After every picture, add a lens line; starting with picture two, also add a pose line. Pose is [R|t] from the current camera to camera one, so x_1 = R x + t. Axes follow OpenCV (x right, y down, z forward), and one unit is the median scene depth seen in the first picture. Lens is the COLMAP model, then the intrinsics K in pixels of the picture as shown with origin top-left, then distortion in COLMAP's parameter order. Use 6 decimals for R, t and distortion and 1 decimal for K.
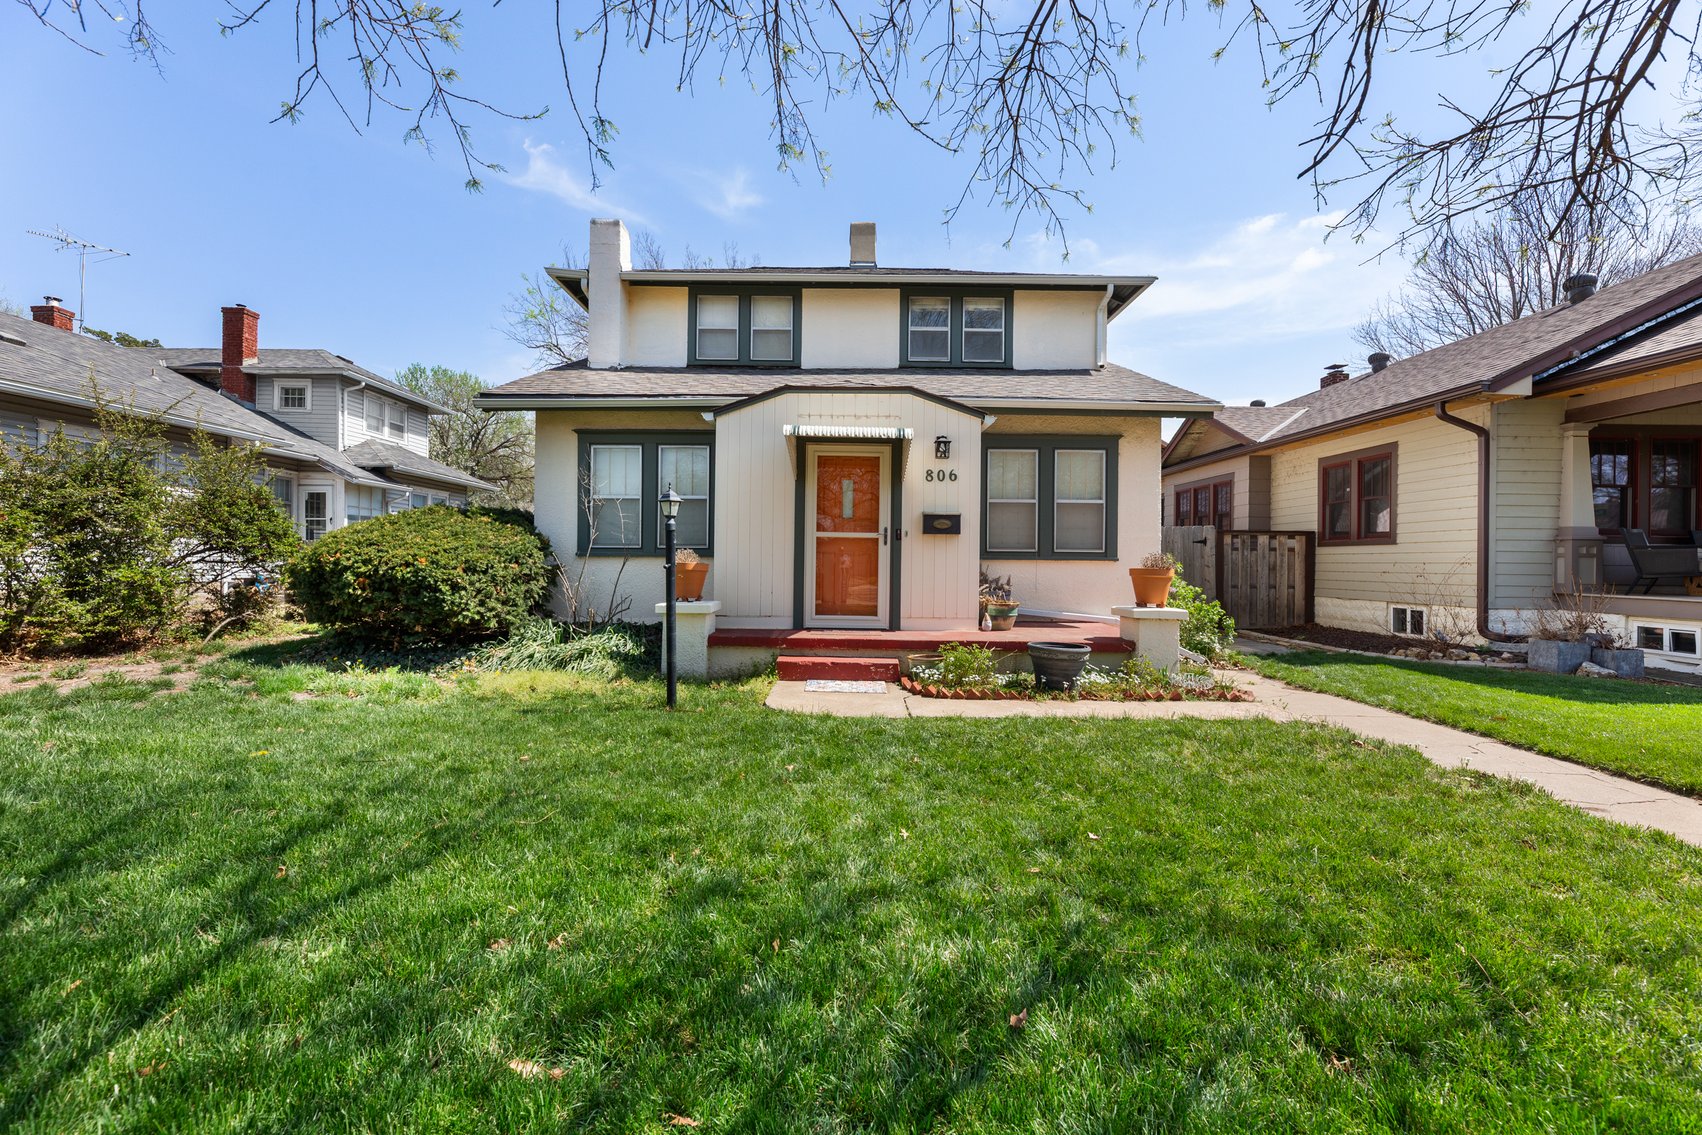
lens RADIAL K [[696.8, 0, 846.1], [0, 696.8, 567.3], [0, 0, 1]] dist [0.001731, 0.000205]
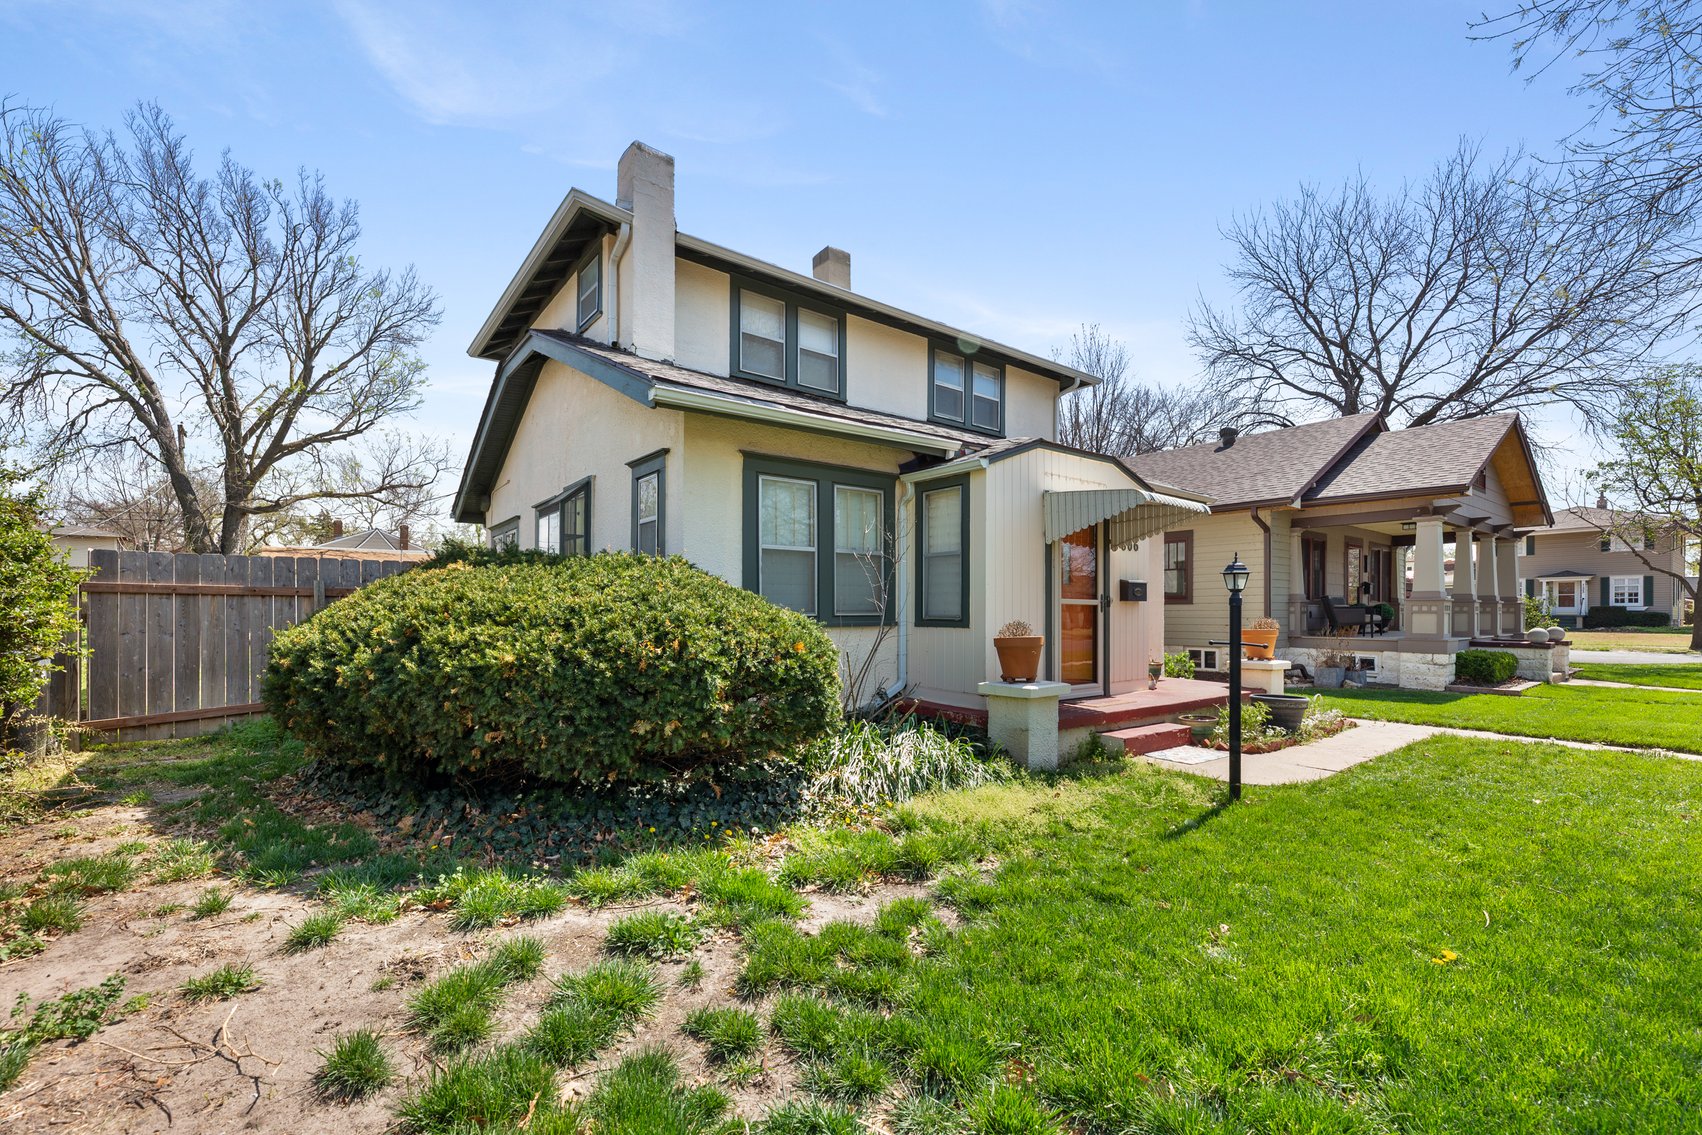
lens RADIAL K [[724.5, 0, 853.4], [0, 724.5, 616.0], [0, 0, 1]] dist [0.016363, 0.000057]
pose [[0.786405, -0.013650, 0.617560, -0.731114], [0.013354, 0.999898, 0.005095, -0.029242], [-0.617566, 0.004241, 0.786507, 0.327526]]
